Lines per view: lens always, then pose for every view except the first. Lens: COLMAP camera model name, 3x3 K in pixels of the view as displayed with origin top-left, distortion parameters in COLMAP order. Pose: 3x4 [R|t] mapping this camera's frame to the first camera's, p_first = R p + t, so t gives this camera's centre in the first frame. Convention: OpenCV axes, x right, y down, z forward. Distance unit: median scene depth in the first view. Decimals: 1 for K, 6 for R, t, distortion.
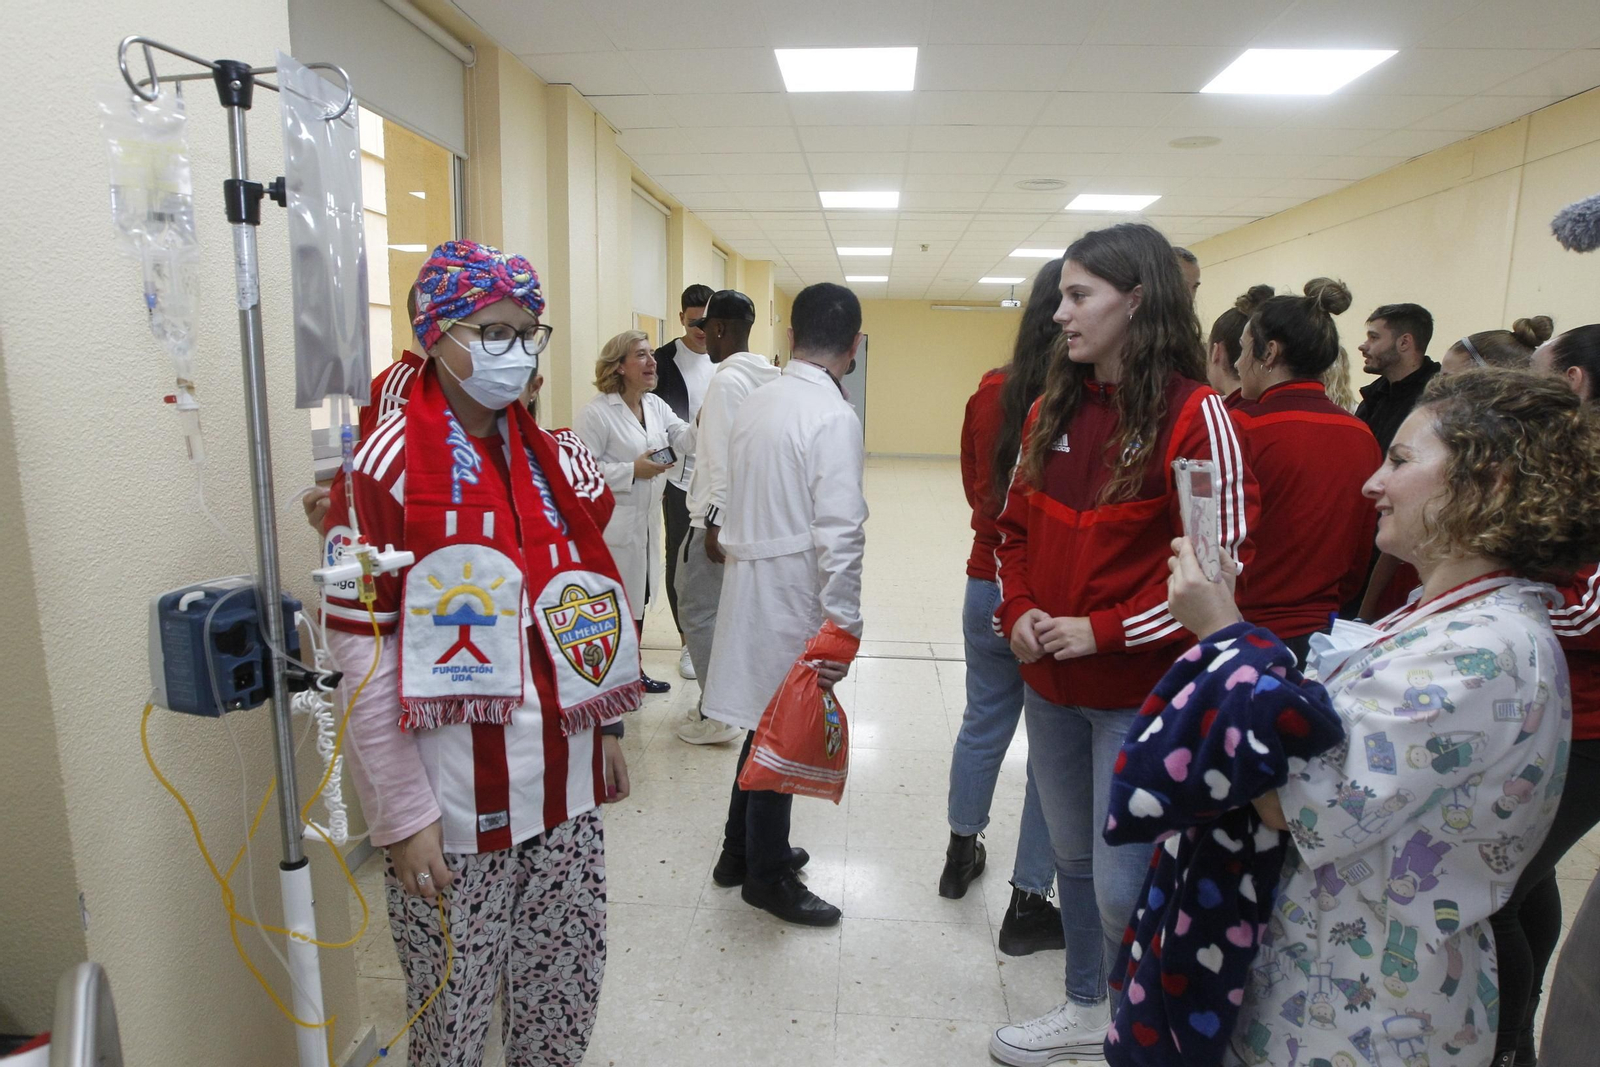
lens RADIAL K [[907.6, 0, 803.0], [0, 907.6, 533.9], [0, 0, 1]] dist [-0.047317, -0.000271]
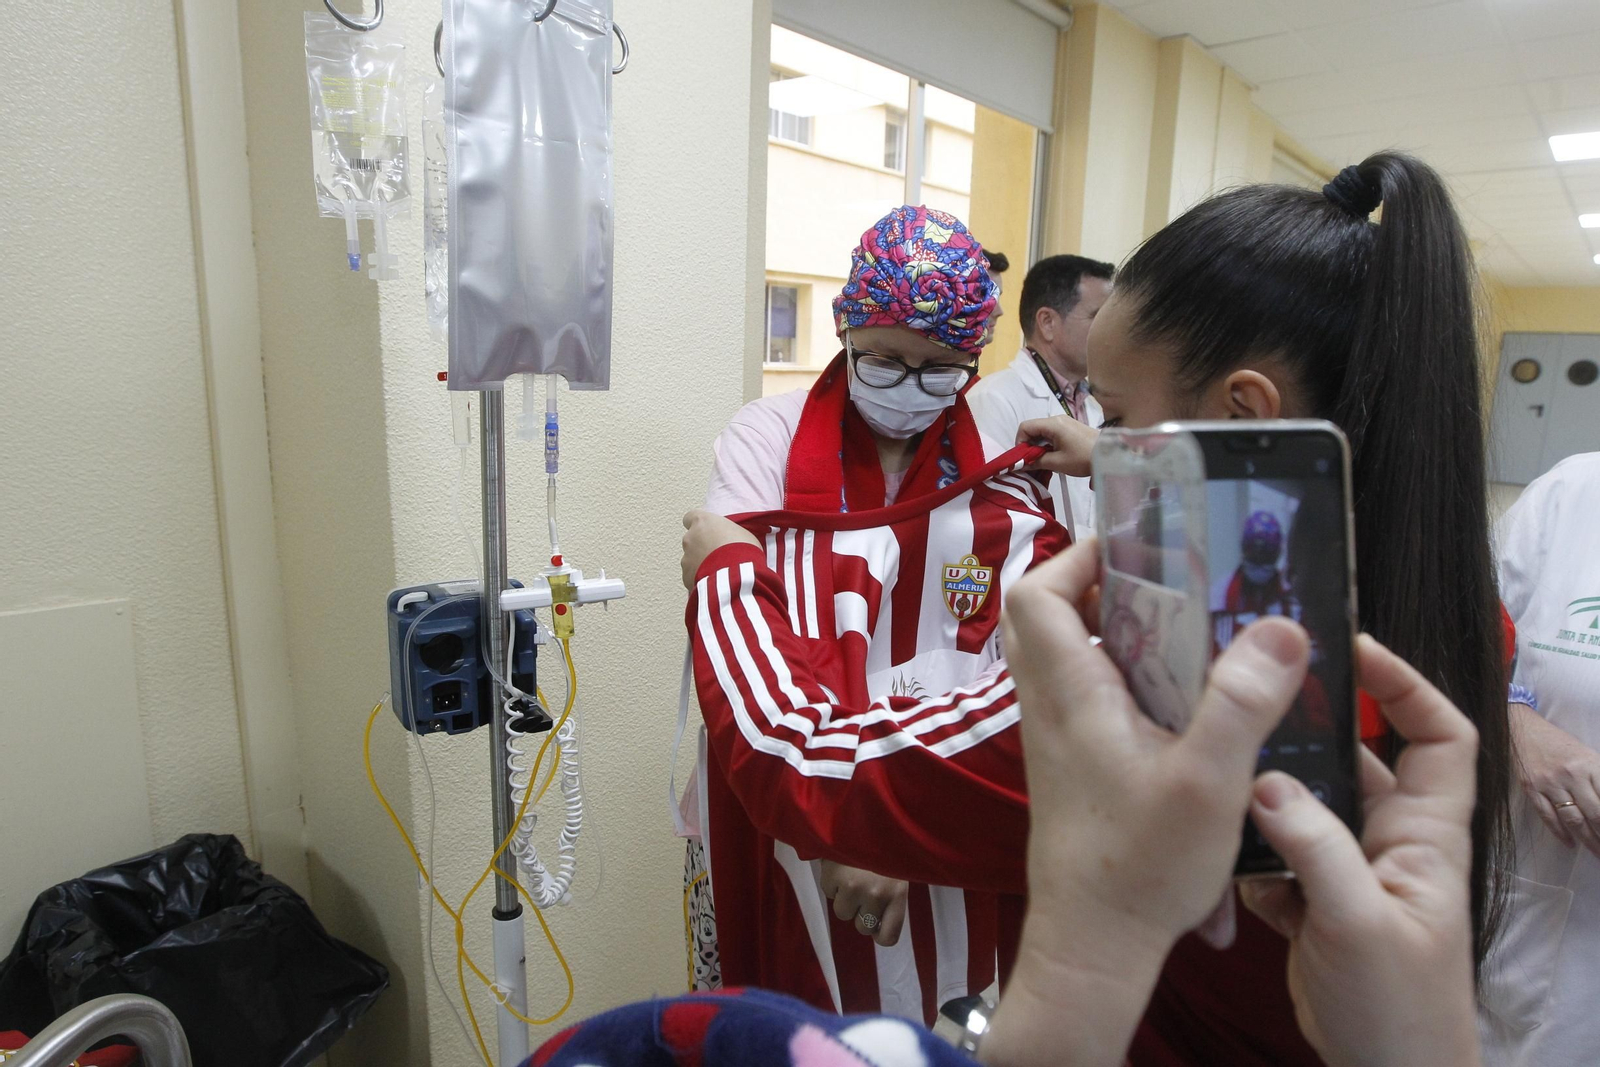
lens RADIAL K [[907.6, 0, 803.0], [0, 907.6, 533.9], [0, 0, 1]] dist [-0.047317, -0.000271]
pose [[0.778923, 0.120169, -0.615499, 0.148478], [-0.118711, 0.991978, 0.043441, -0.069490], [0.615781, 0.039229, 0.786940, 0.465227]]
